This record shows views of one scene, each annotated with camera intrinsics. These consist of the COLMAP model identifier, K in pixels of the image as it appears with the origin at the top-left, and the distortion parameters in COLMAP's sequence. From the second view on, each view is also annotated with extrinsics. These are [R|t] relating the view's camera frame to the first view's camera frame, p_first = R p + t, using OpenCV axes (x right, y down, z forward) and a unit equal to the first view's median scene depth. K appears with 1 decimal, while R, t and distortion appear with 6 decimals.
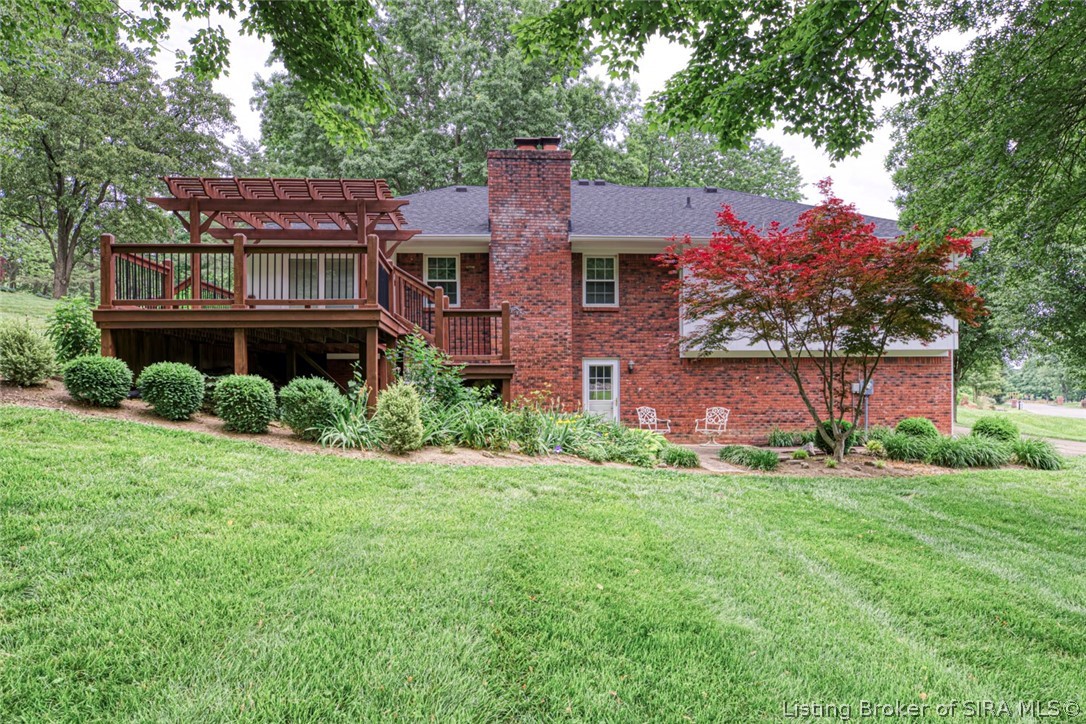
lens RADIAL K [[702.4, 0, 544.5], [0, 702.4, 368.4], [0, 0, 1]] dist [0.004492, 0.000516]
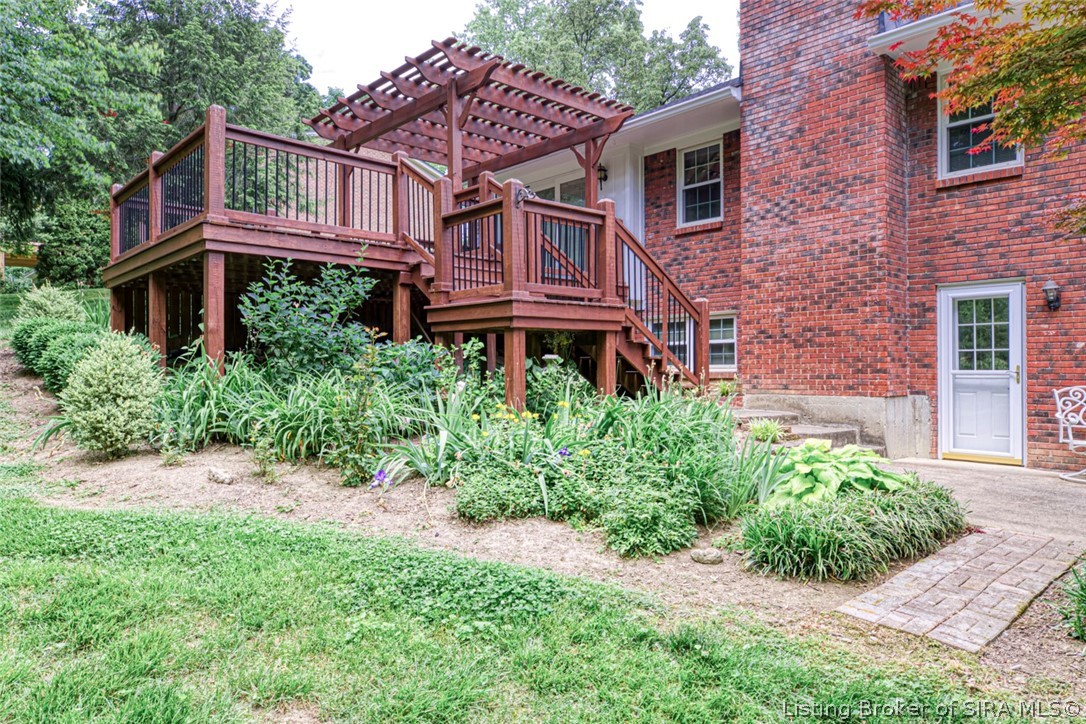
lens RADIAL K [[702.4, 0, 545.6], [0, 702.4, 356.5], [0, 0, 1]] dist [0.004492, 0.000516]
pose [[0.658828, -0.009466, -0.752234, 0.254828], [0.028866, 0.999503, 0.012704, 0.022194], [0.751740, -0.030084, 0.658774, 0.483097]]
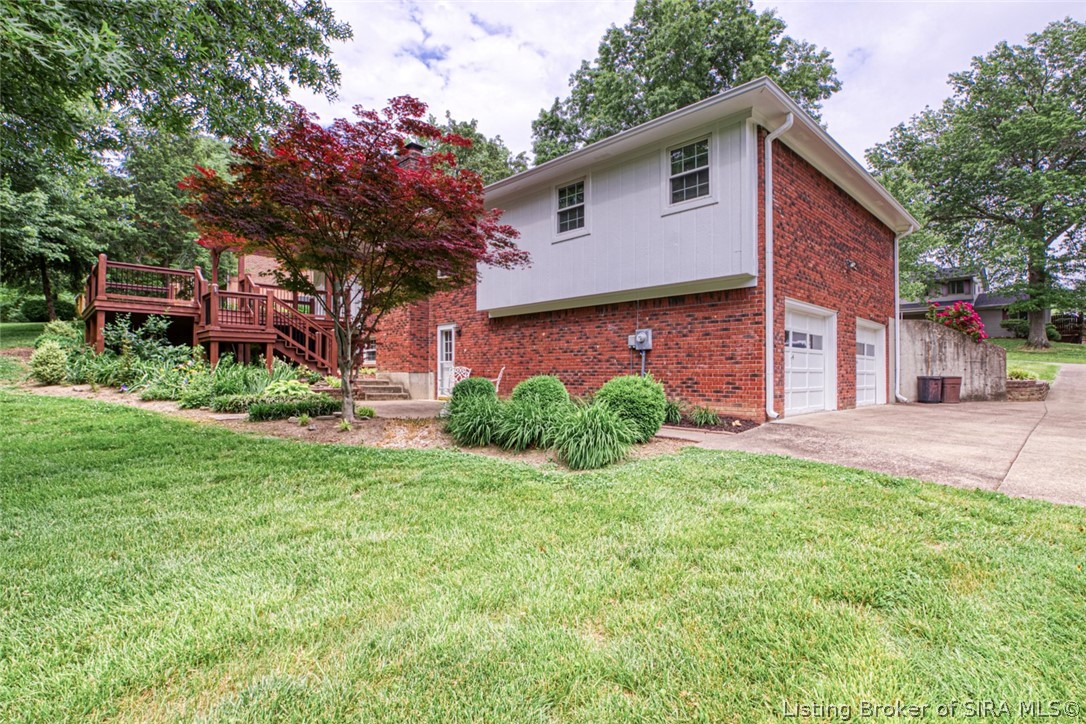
lens RADIAL K [[524.7, 0, 538.8], [0, 524.7, 365.0], [0, 0, 1]] dist [-0.004201, -0.000220]
pose [[0.667791, -0.004064, -0.744337, 0.839995], [0.020466, 0.999707, 0.012903, 0.046113], [0.744067, -0.023850, 0.667679, 0.570175]]
